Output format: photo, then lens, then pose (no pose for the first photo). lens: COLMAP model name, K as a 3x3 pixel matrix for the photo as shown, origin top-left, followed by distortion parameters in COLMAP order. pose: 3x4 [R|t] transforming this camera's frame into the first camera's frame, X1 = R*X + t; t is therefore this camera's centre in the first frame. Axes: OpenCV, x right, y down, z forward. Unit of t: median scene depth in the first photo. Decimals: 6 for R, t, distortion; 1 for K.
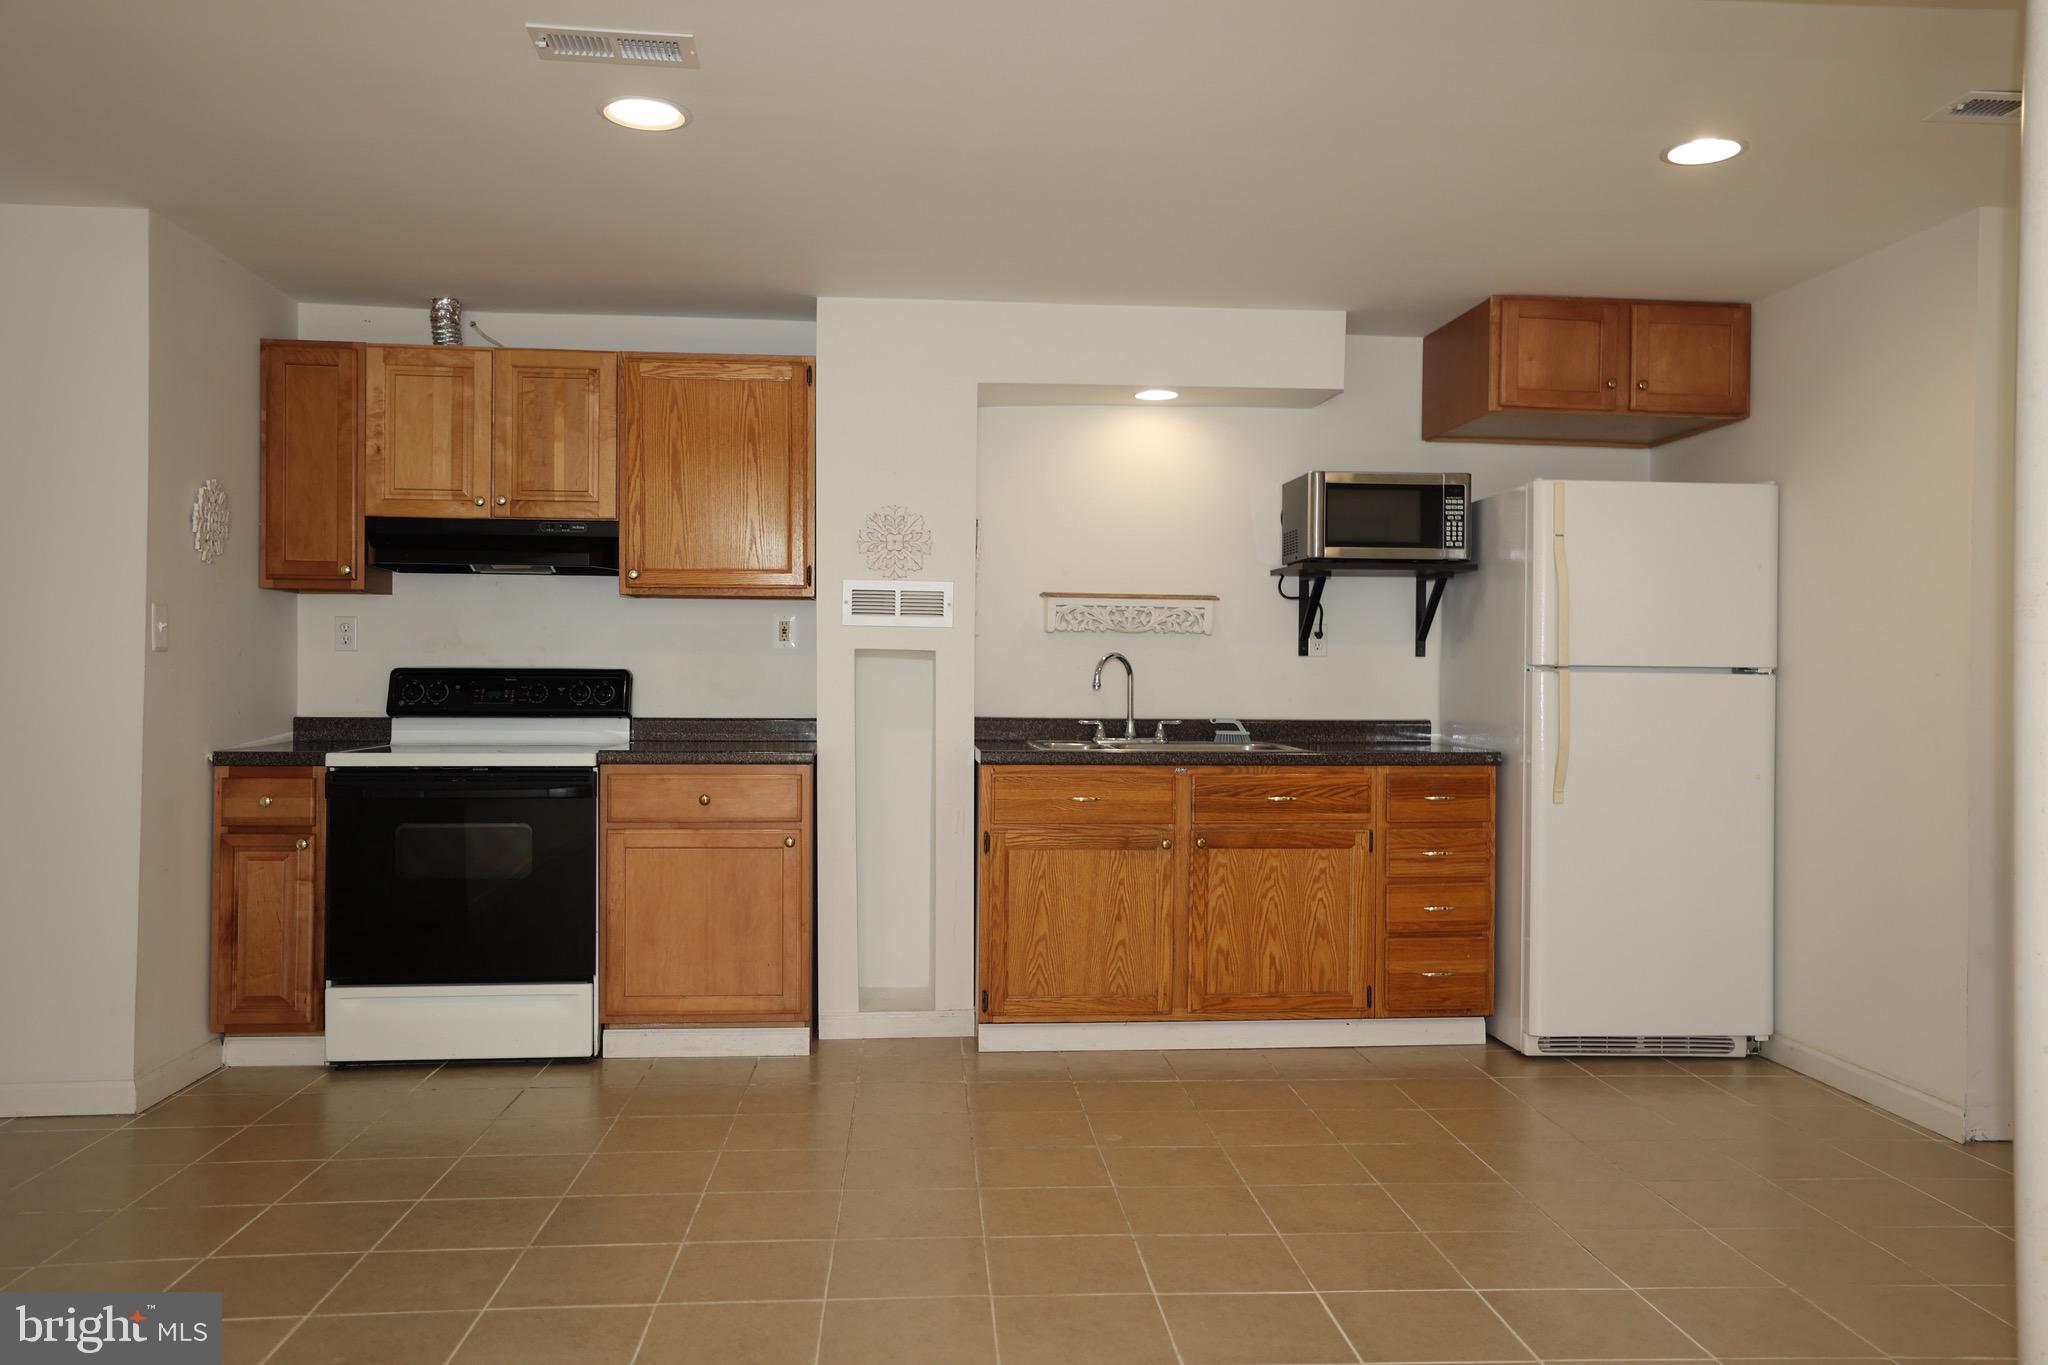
lens RADIAL K [[1573.8, 0, 1024.0], [0, 1573.8, 682.5], [0, 0, 1]] dist [0.054821, -0.000773]
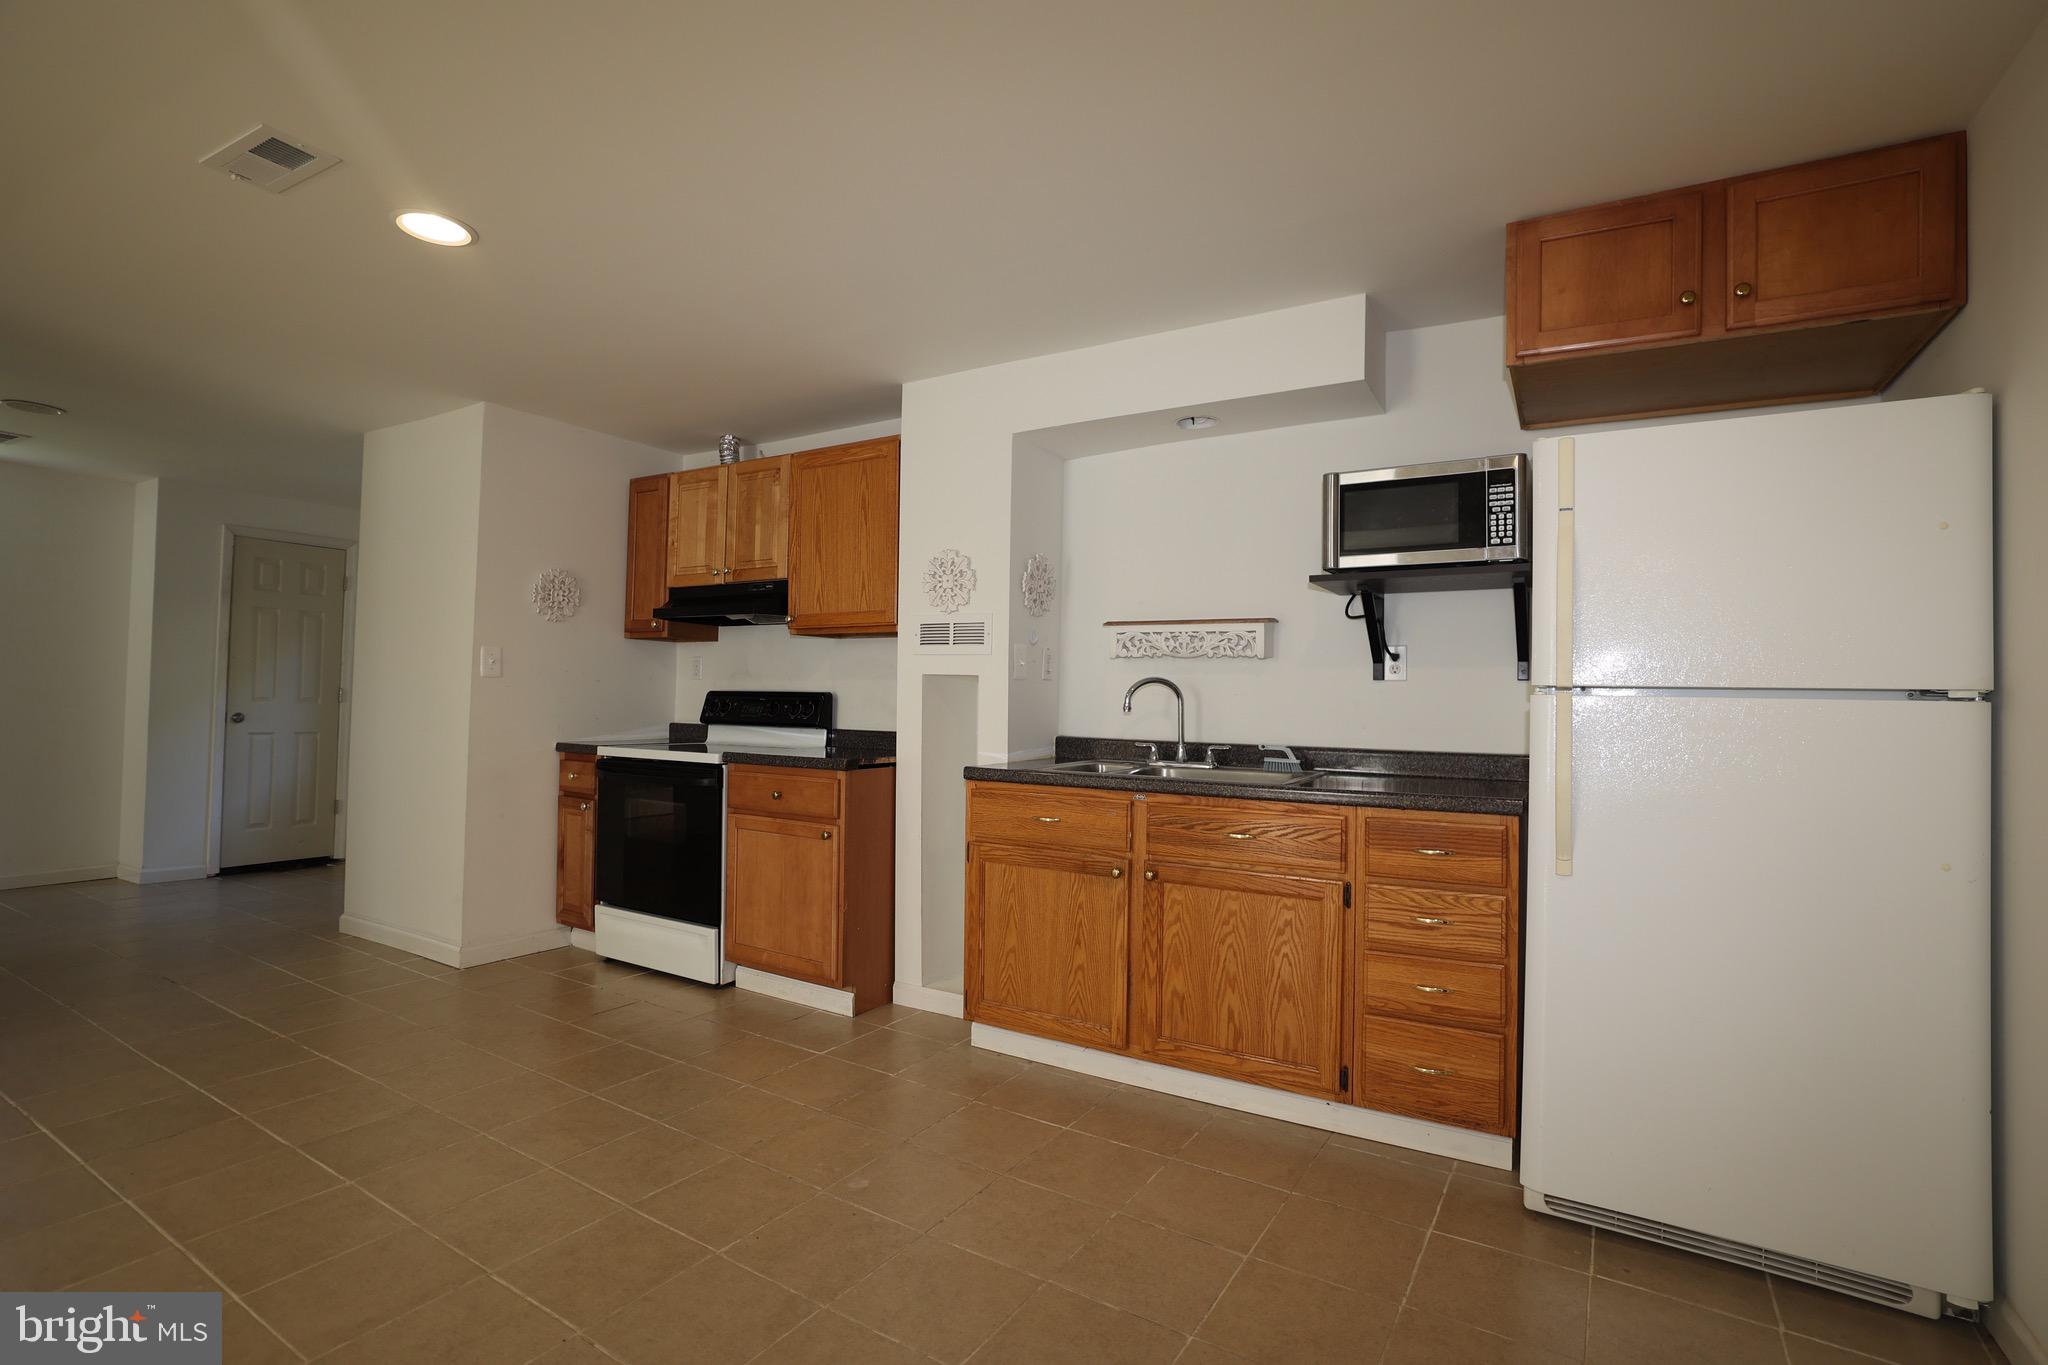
lens RADIAL K [[953.6, 0, 1024.0], [0, 953.6, 682.5], [0, 0, 1]] dist [-0.024298, 0.017117]
pose [[0.809411, -0.004090, -0.587228, 0.377380], [-0.014981, 0.999506, -0.027610, 0.003214], [0.587051, 0.031145, 0.808950, 0.480110]]
